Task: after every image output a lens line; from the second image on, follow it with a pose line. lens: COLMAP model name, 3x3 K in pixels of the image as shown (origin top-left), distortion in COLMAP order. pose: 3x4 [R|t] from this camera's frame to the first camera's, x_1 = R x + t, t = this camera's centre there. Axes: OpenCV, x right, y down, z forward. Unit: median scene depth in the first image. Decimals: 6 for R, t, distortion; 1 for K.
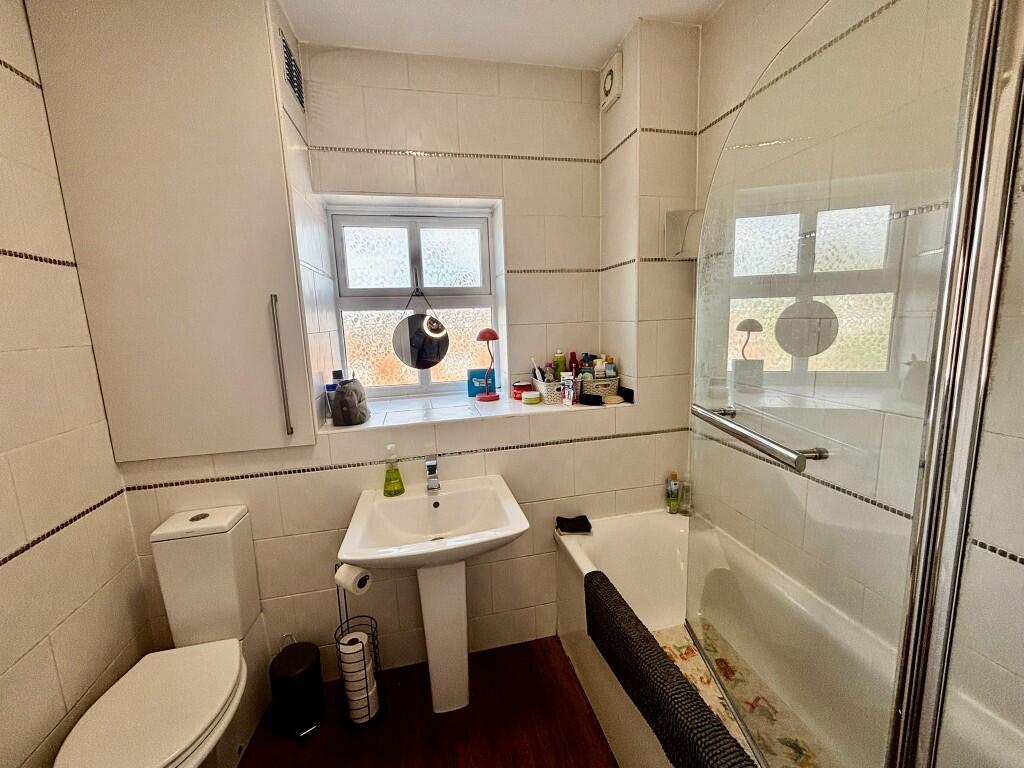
lens RADIAL K [[416.7, 0, 512.5], [0, 416.7, 382.5], [0, 0, 1]] dist [0.000740, -0.000258]
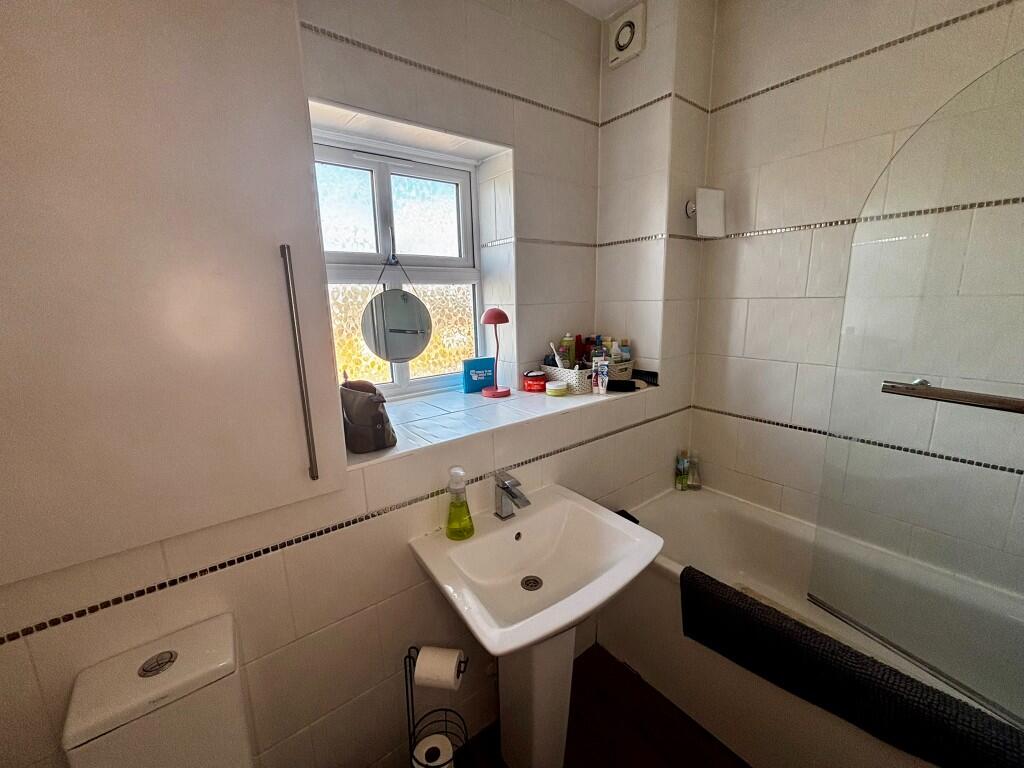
lens RADIAL K [[416.7, 0, 513.9], [0, 416.7, 383.1], [0, 0, 1]] dist [0.000740, -0.000258]
pose [[0.902950, -0.073333, 0.423443, -0.399514], [0.058129, 0.997119, 0.048731, -0.022527], [-0.425797, -0.019388, 0.904611, 0.249877]]
